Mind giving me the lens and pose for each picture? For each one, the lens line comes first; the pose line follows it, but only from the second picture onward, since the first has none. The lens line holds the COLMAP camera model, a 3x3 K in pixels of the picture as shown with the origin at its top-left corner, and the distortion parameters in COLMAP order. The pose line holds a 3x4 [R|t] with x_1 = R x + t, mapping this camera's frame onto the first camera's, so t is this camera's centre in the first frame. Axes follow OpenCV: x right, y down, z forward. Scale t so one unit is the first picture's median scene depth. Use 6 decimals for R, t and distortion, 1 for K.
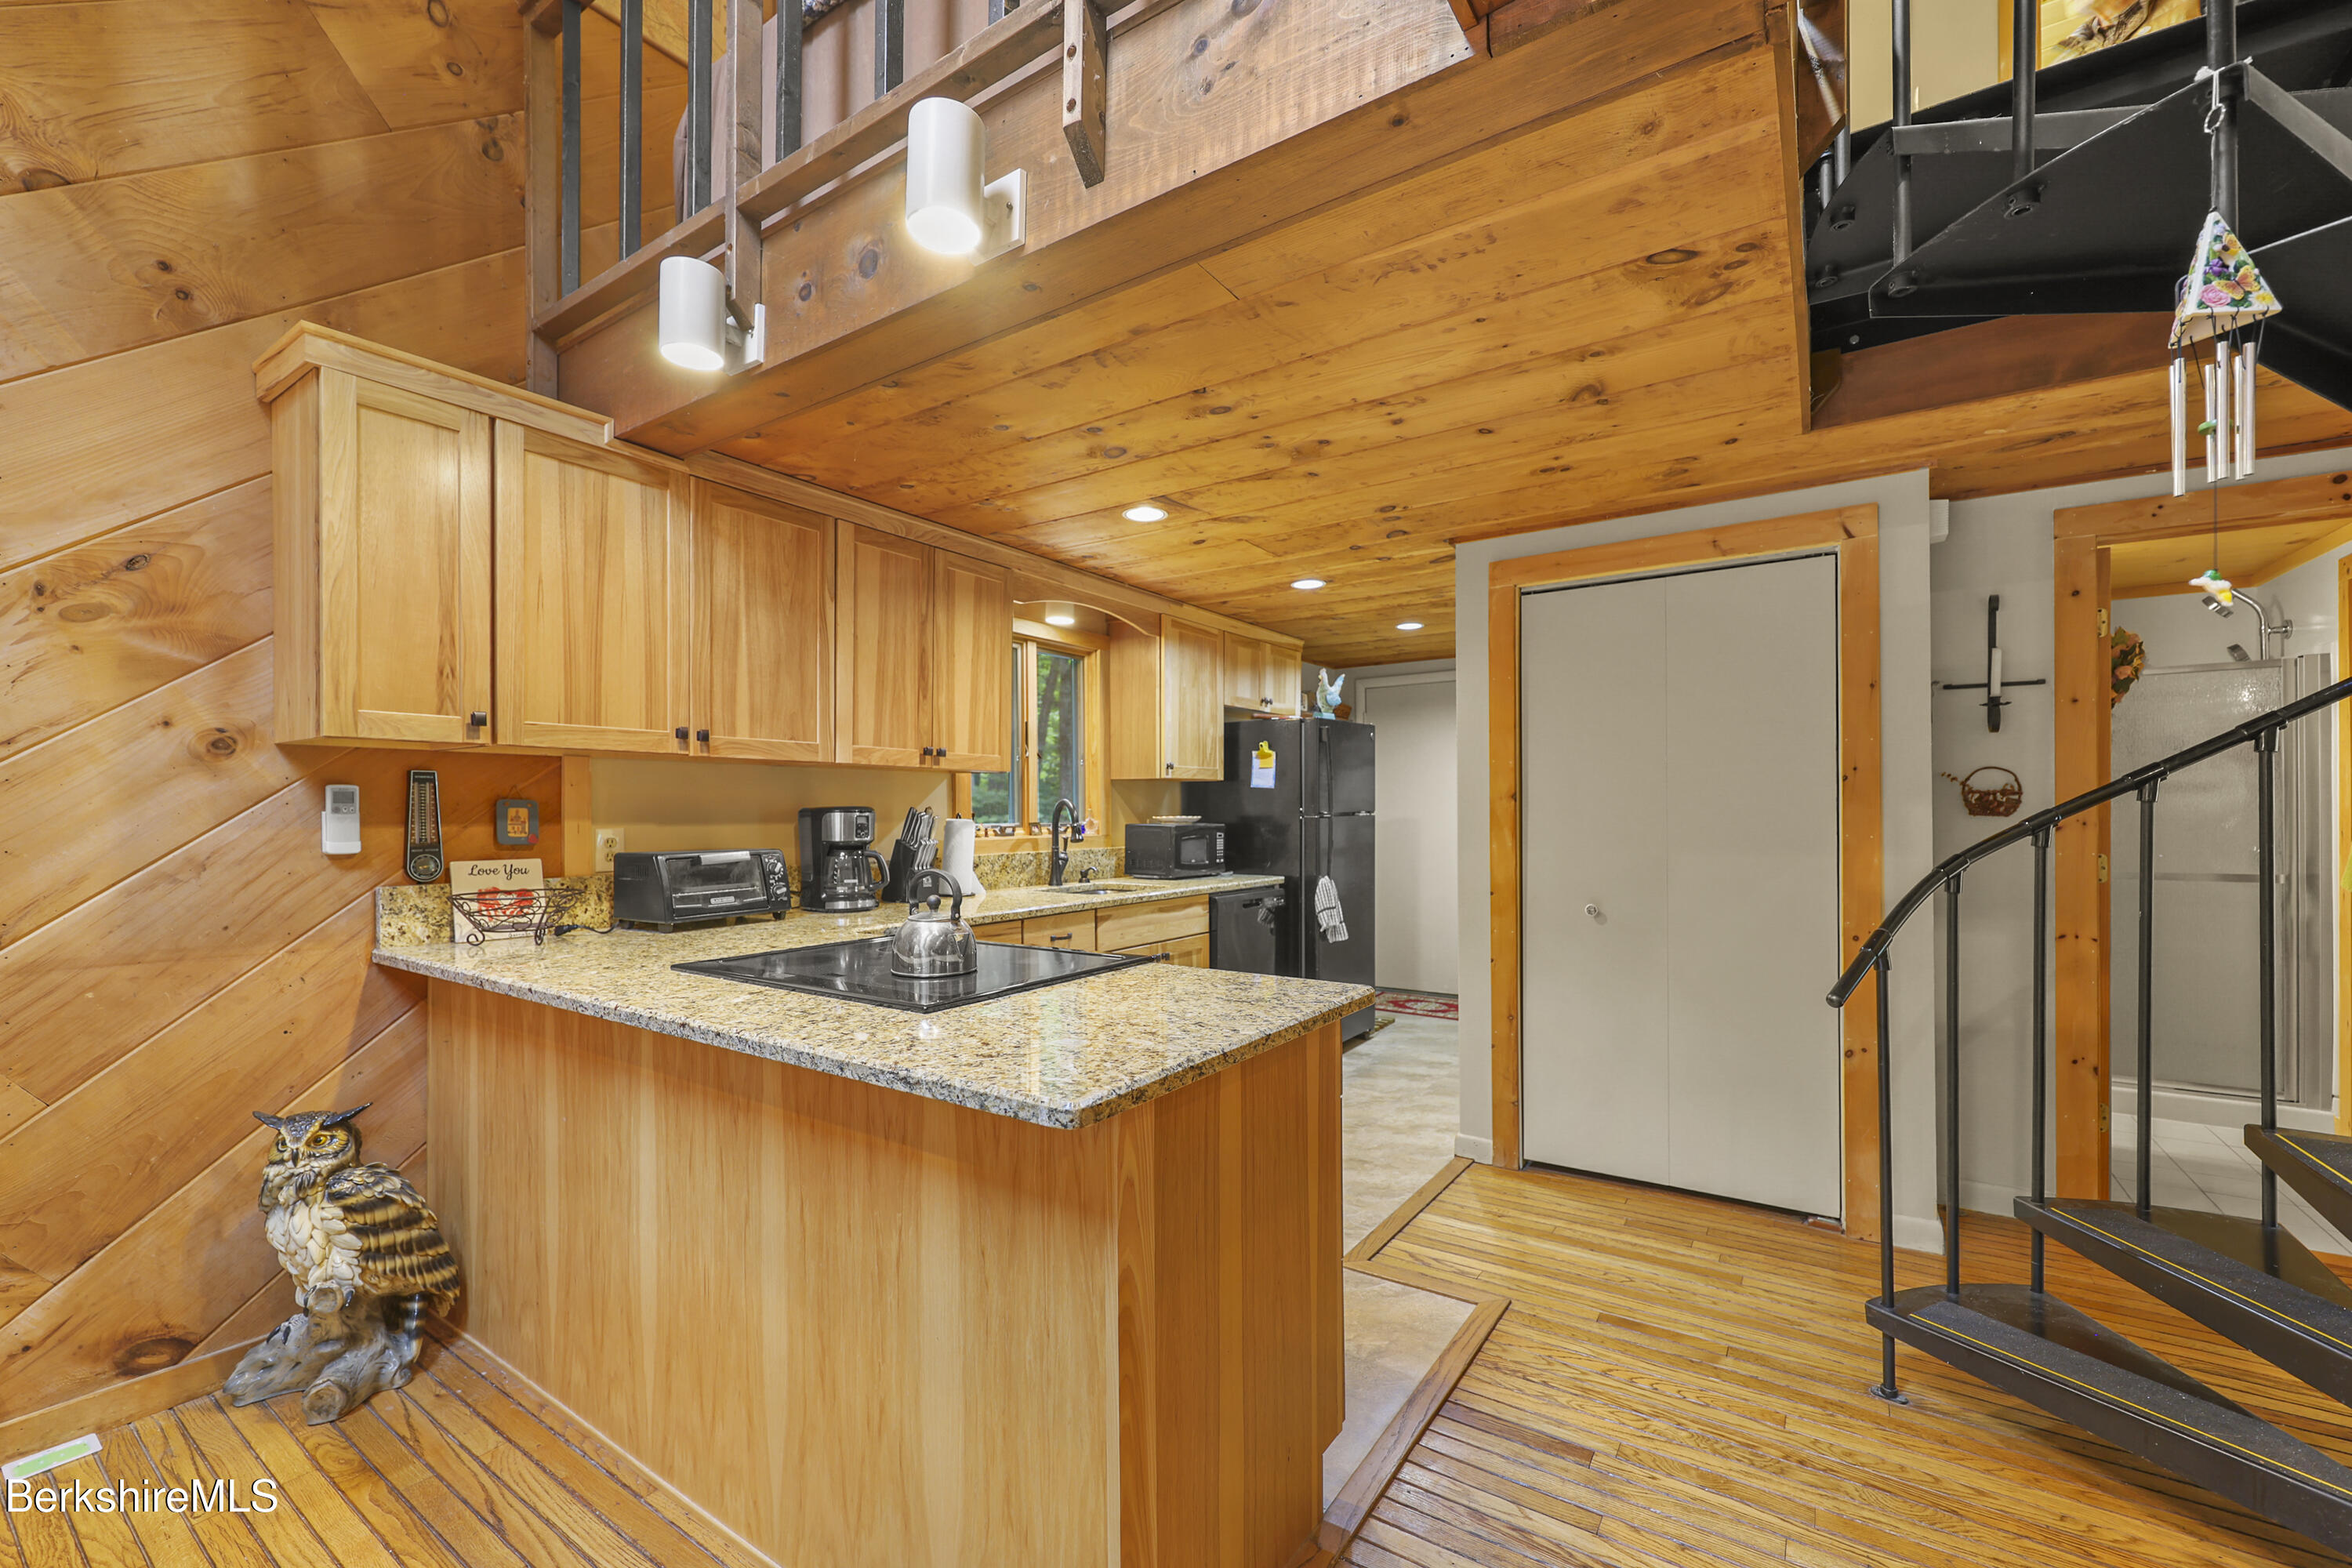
lens RADIAL K [[959.3, 0, 1181.4], [0, 959.3, 814.9], [0, 0, 1]] dist [0.000117, 0.000183]
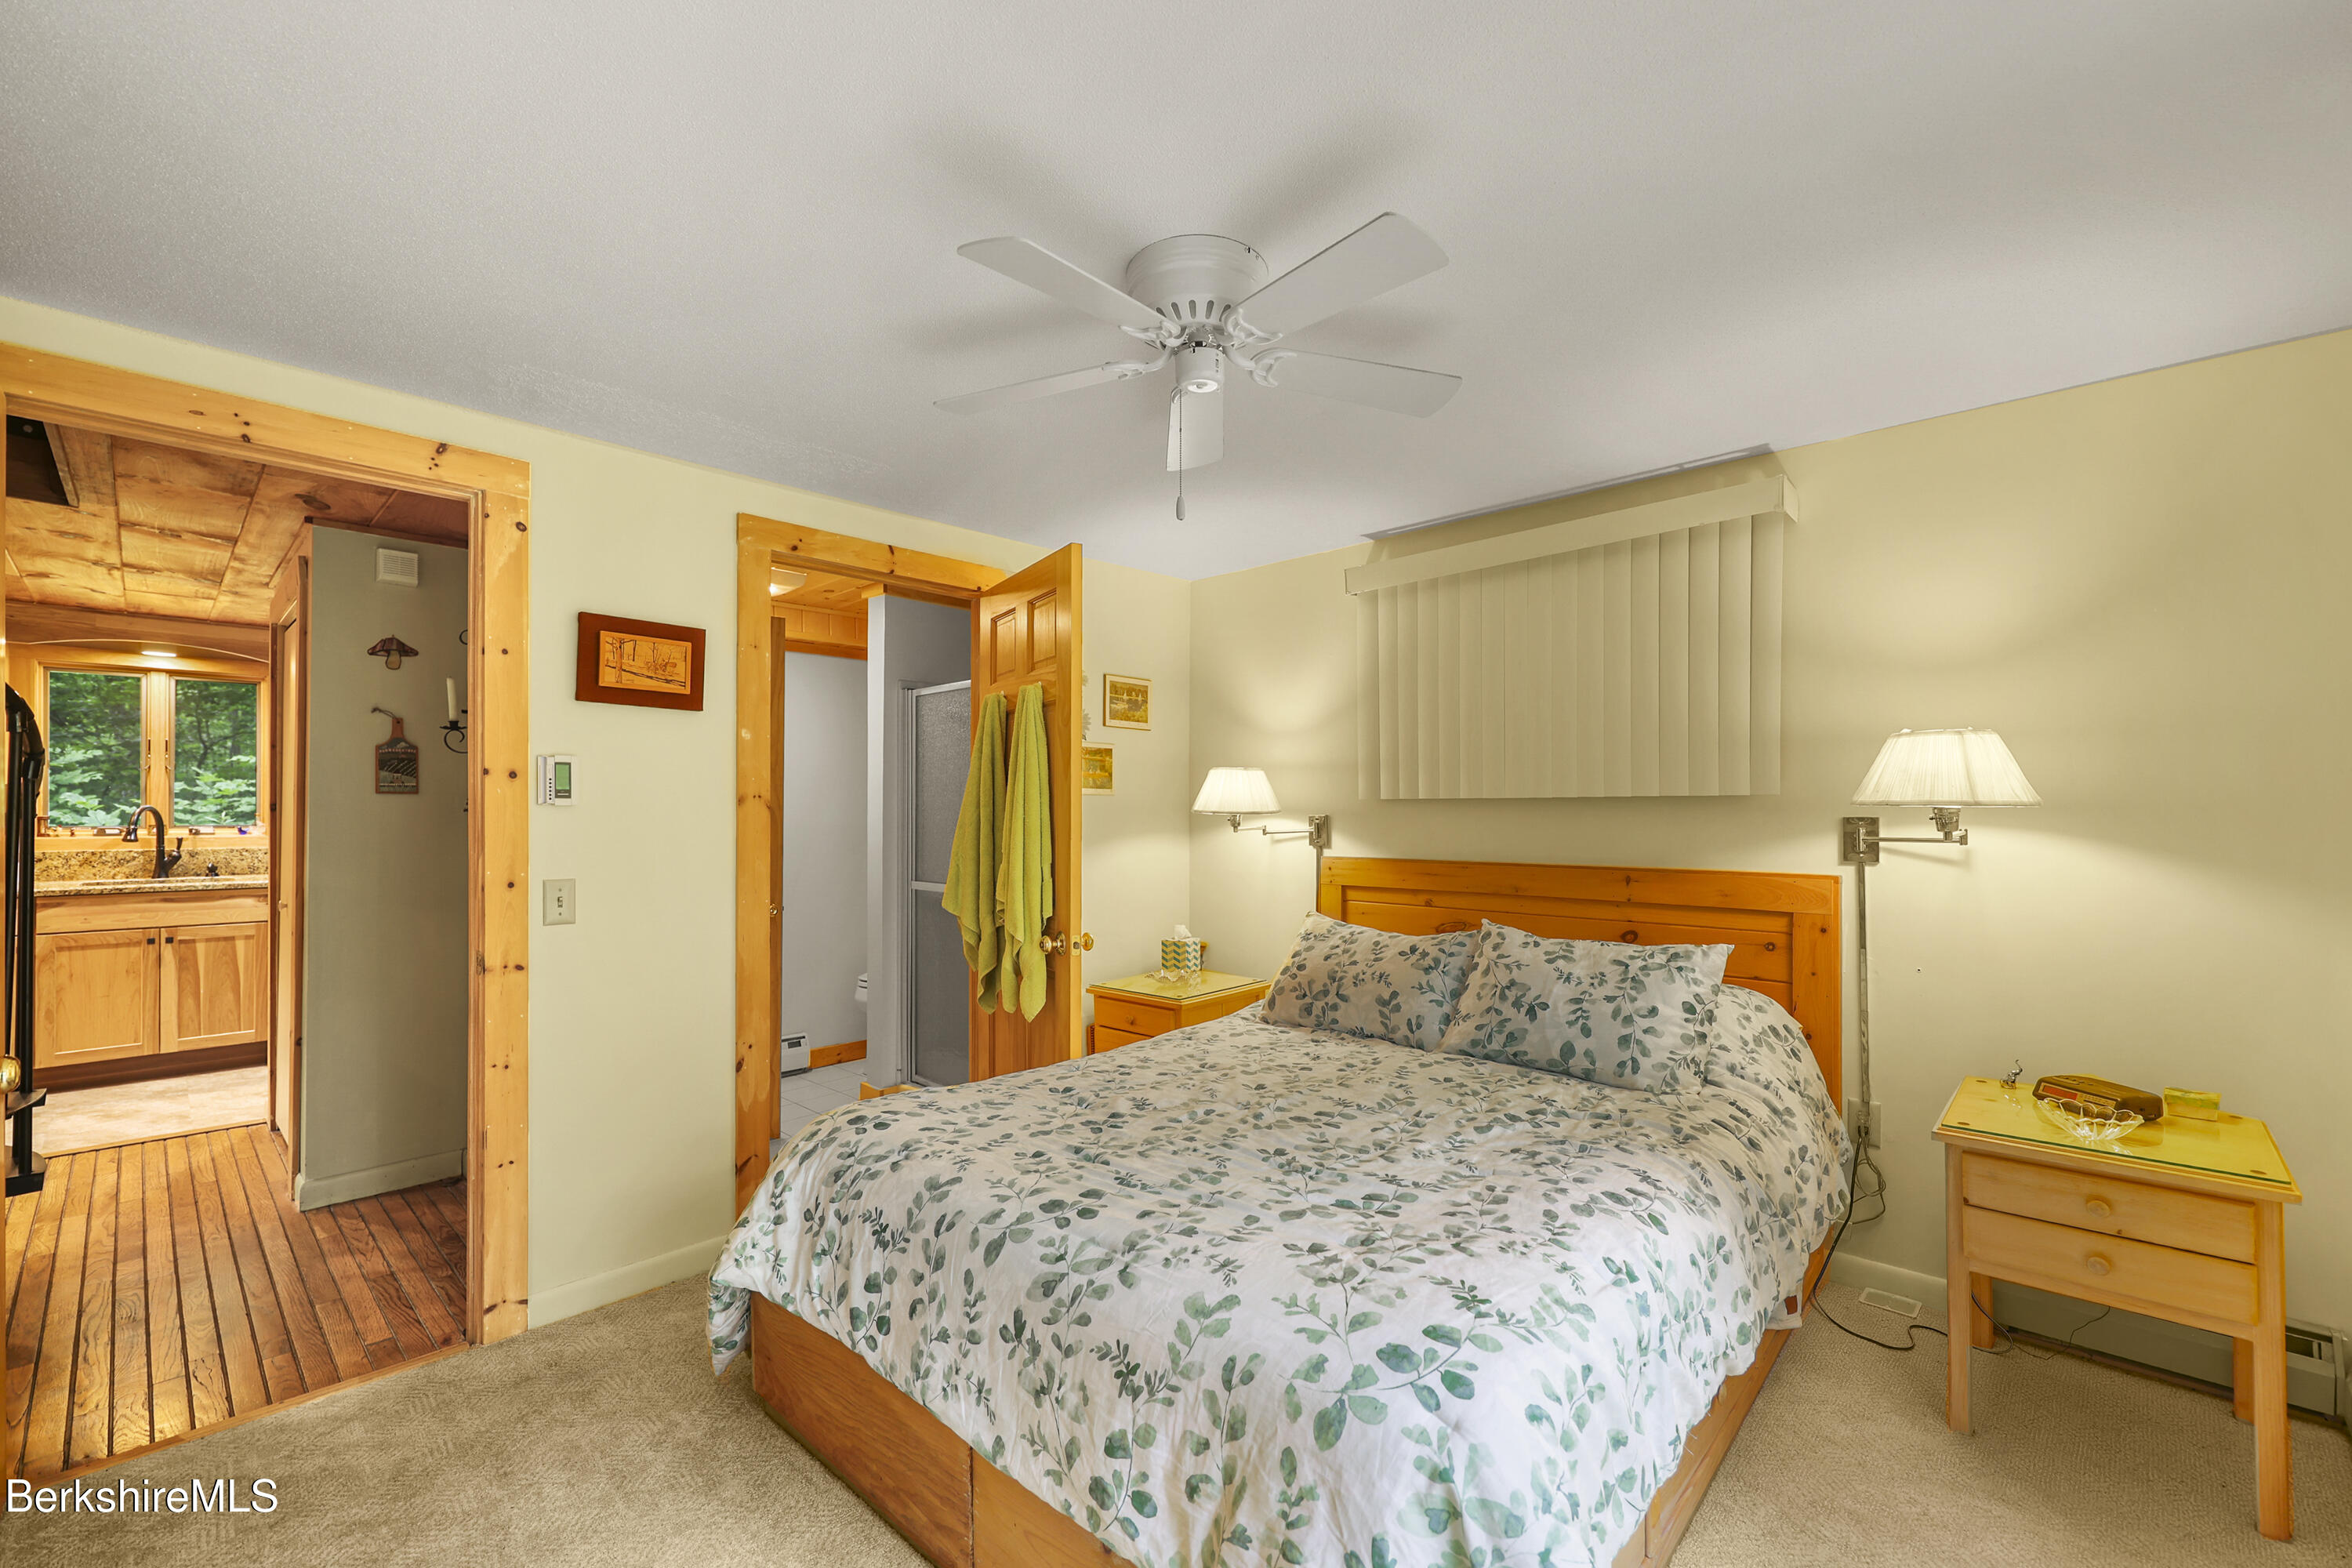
lens RADIAL K [[959.3, 0, 1181.4], [0, 959.3, 814.9], [0, 0, 1]] dist [0.000117, 0.000183]
pose [[0.989412, 0.010174, -0.144778, 1.419047], [-0.010854, 0.999933, -0.003910, -0.015283], [0.144728, 0.005440, 0.989456, 0.013113]]
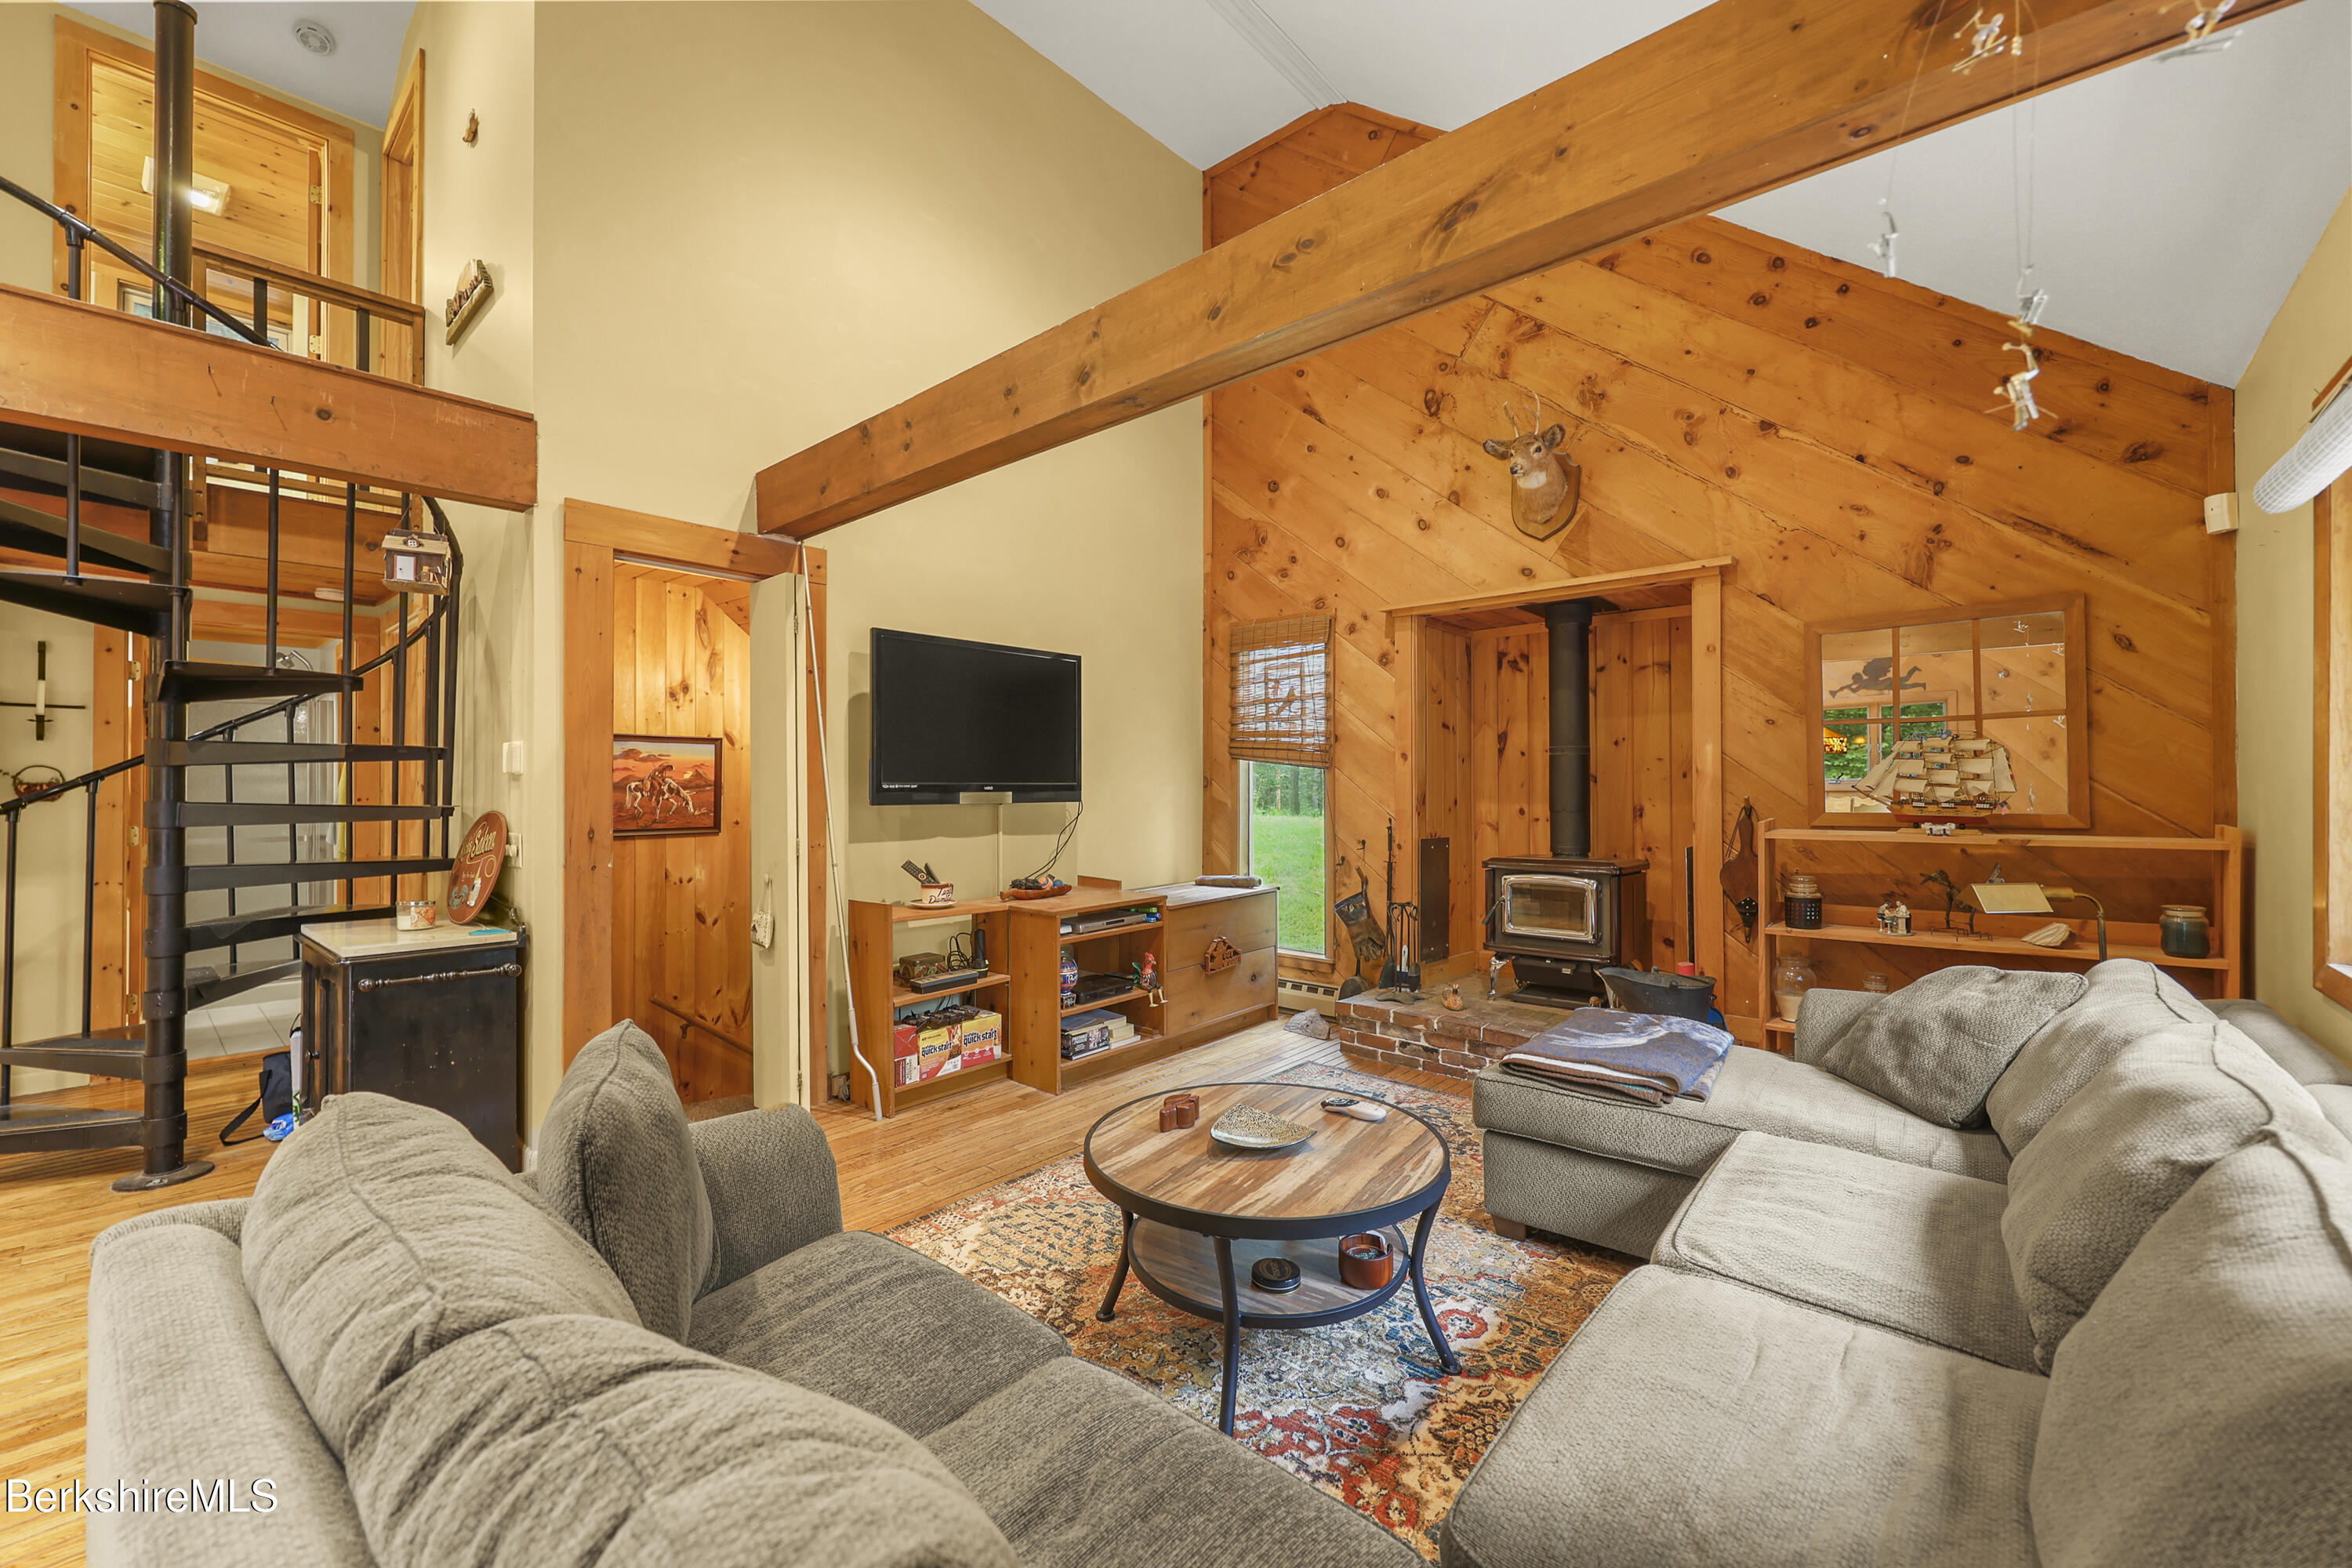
lens RADIAL K [[947.2, 0, 1185.2], [0, 947.2, 778.0], [0, 0, 1]] dist [-0.001256, 0.000340]
pose [[0.125379, 0.014011, 0.992010, -0.229258], [0.004427, 0.999882, -0.014681, -0.003516], [-0.992099, 0.006232, 0.125302, -0.619621]]
